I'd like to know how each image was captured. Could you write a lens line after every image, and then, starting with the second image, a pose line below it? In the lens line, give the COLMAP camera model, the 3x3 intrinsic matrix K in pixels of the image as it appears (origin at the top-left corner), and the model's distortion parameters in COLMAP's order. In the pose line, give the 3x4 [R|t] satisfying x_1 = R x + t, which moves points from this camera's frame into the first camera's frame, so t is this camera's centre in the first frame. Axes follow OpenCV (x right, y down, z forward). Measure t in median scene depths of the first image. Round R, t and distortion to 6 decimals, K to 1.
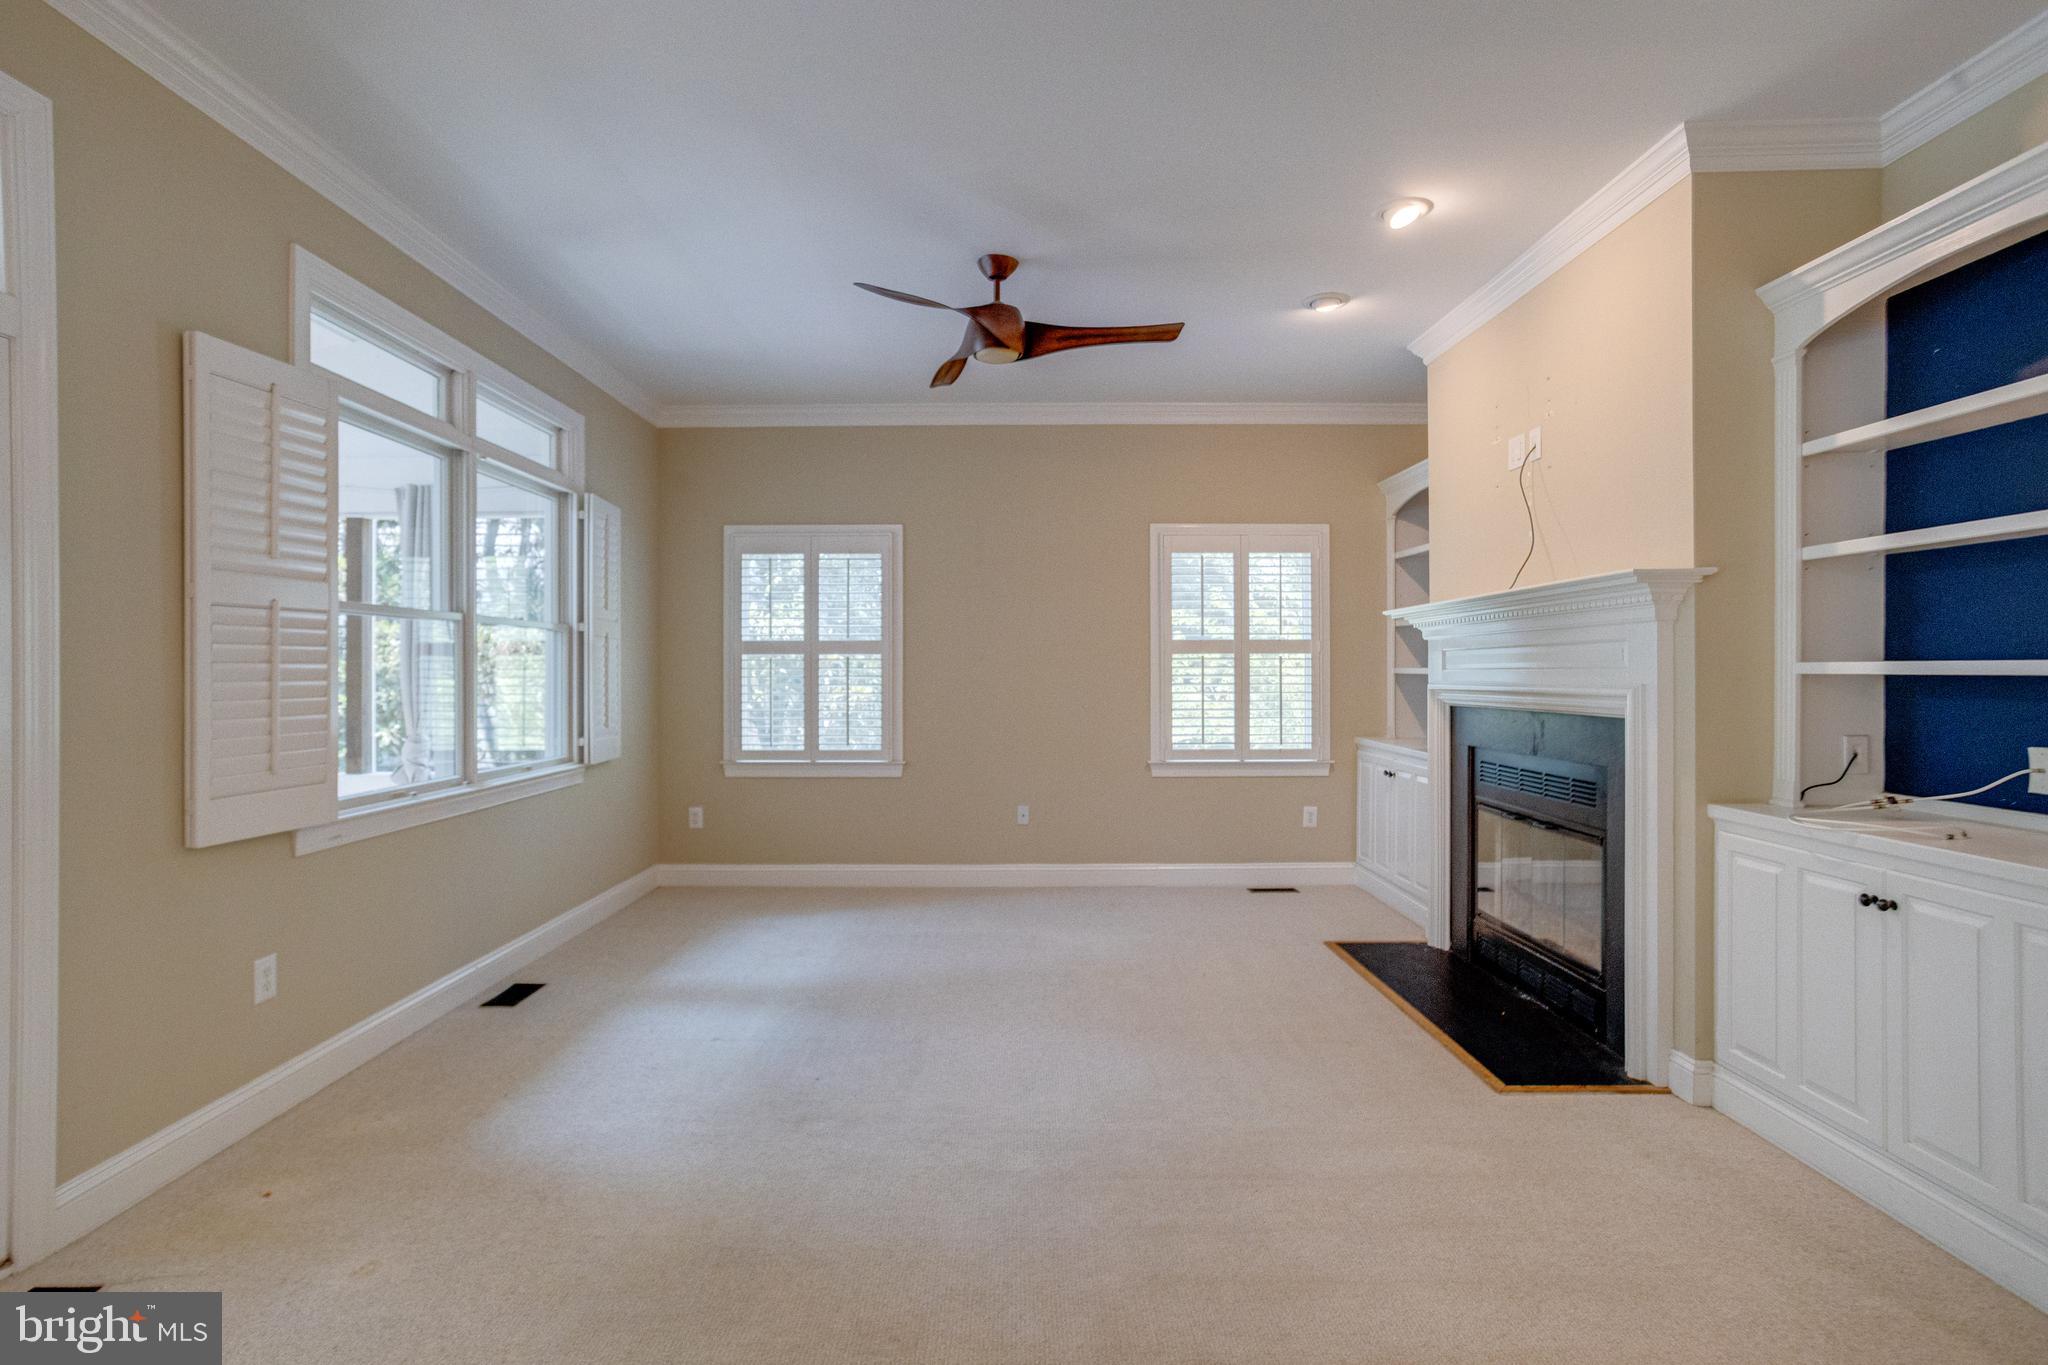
lens RADIAL K [[985.2, 0, 1024.0], [0, 985.2, 682.5], [0, 0, 1]] dist [-0.048489, 0.030674]
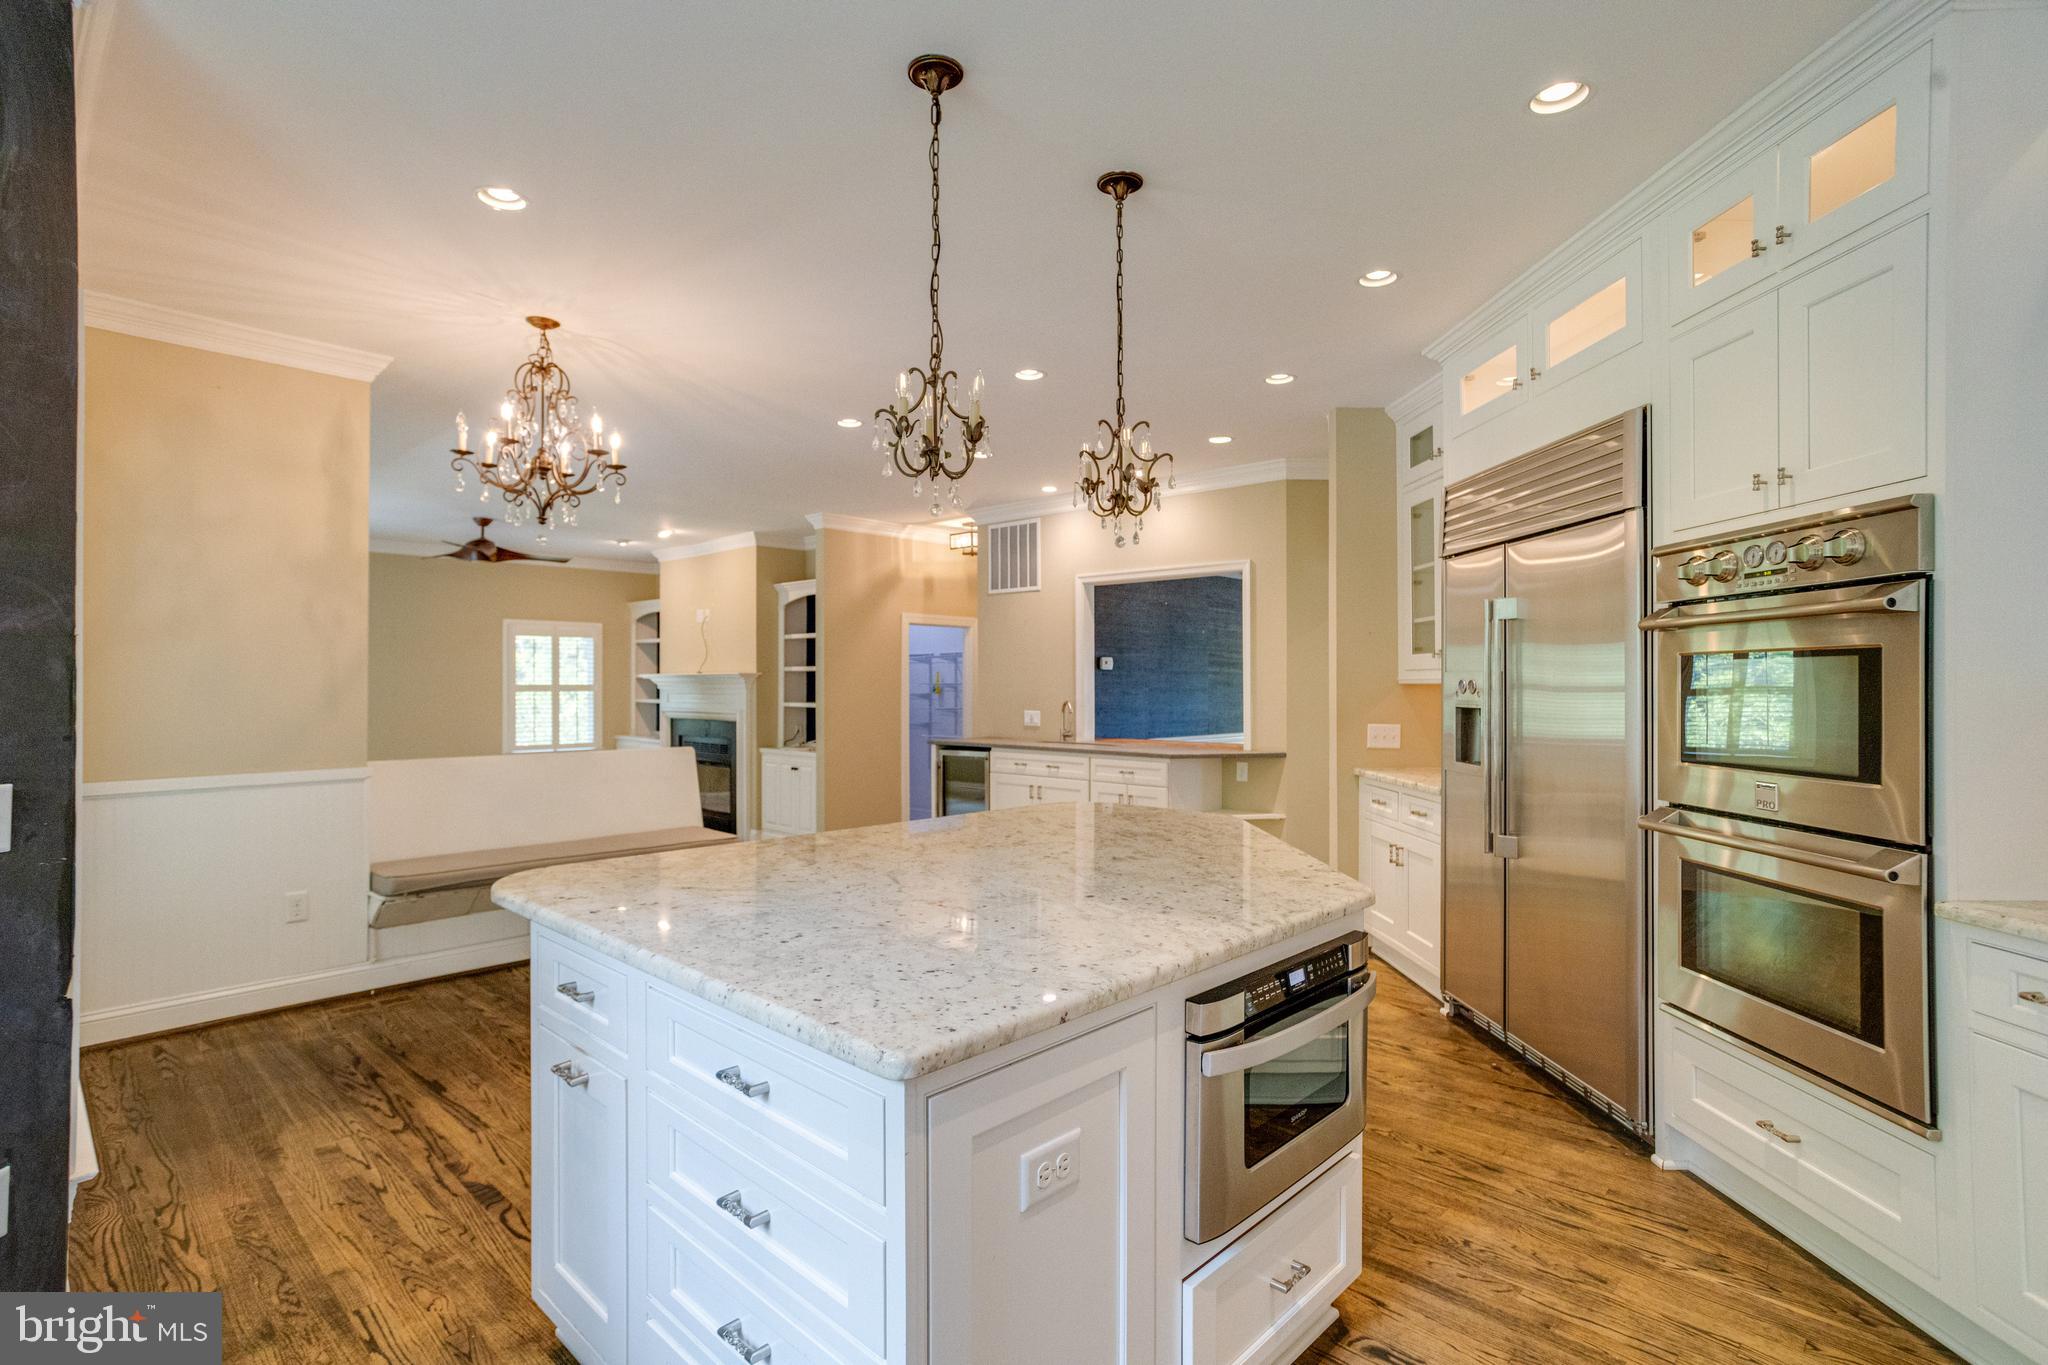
lens RADIAL K [[985.2, 0, 1024.0], [0, 985.2, 682.5], [0, 0, 1]] dist [-0.048489, 0.030674]
pose [[0.688166, 0.011528, 0.725462, -0.769461], [0.001000, 0.999858, -0.016837, -0.023795], [-0.725553, 0.012312, 0.688056, -1.376103]]
